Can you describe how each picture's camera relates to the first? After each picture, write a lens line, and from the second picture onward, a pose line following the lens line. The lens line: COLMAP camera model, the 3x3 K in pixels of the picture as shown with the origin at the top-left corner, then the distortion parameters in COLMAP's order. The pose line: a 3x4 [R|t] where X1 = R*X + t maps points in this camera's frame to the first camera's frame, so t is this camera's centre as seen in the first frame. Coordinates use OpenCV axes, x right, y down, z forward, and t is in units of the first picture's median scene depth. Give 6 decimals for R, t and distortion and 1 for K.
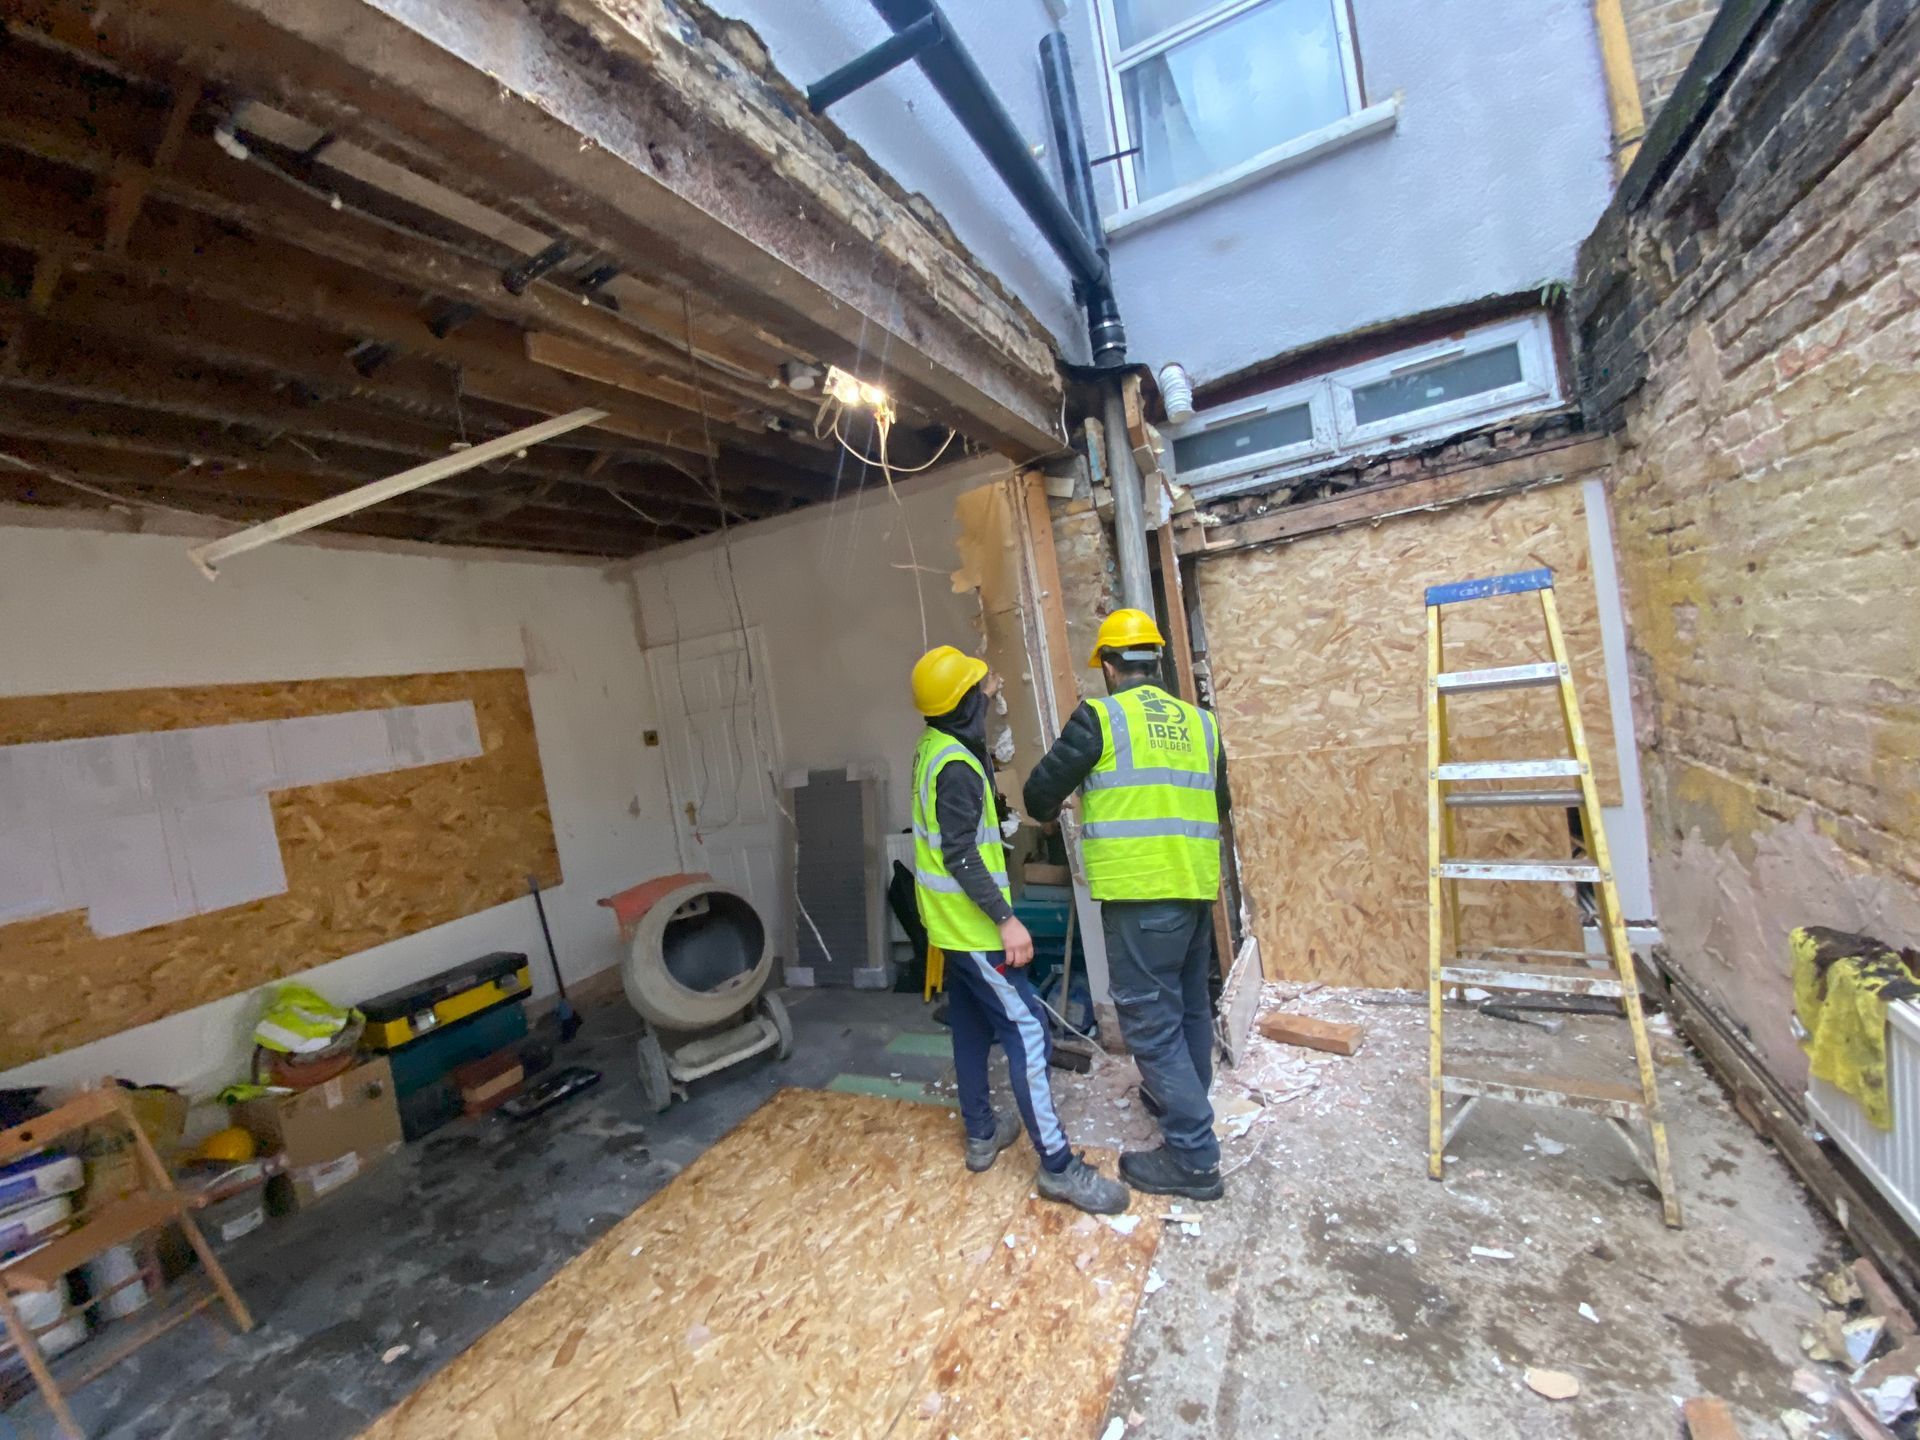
lens RADIAL K [[788.6, 0, 950.4], [0, 788.6, 716.9], [0, 0, 1]] dist [0.002560, -0.016933]
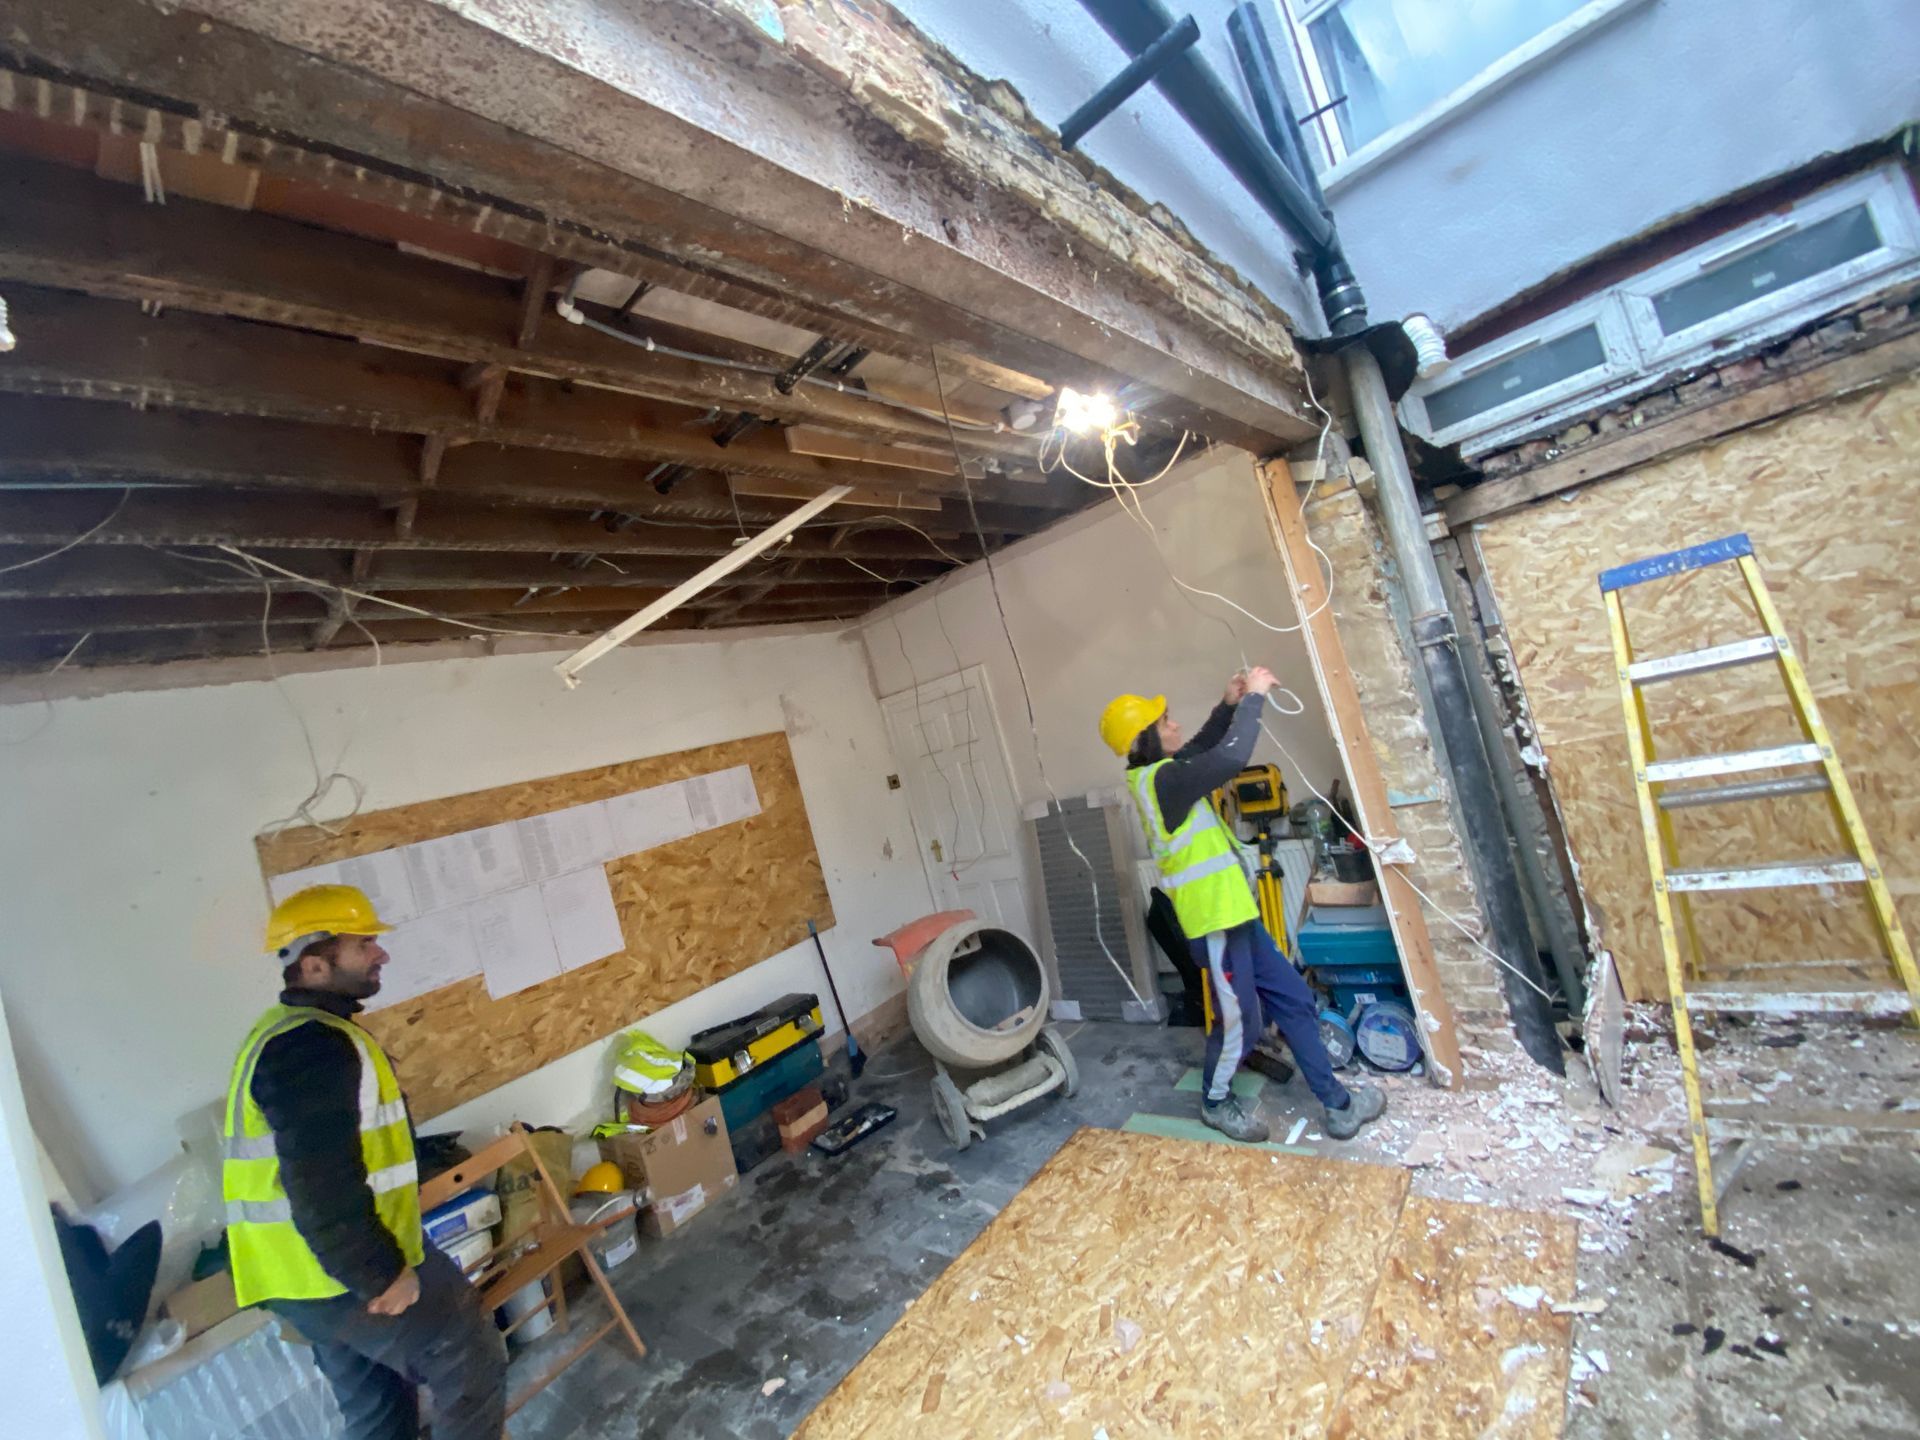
lens RADIAL K [[779.9, 0, 911.1], [0, 779.9, 715.5], [0, 0, 1]] dist [0.001763, -0.014633]
pose [[0.959691, -0.114971, -0.256466, -0.117747], [0.107450, 0.993272, -0.043199, -0.021631], [0.259707, 0.013901, 0.965587, 0.003954]]
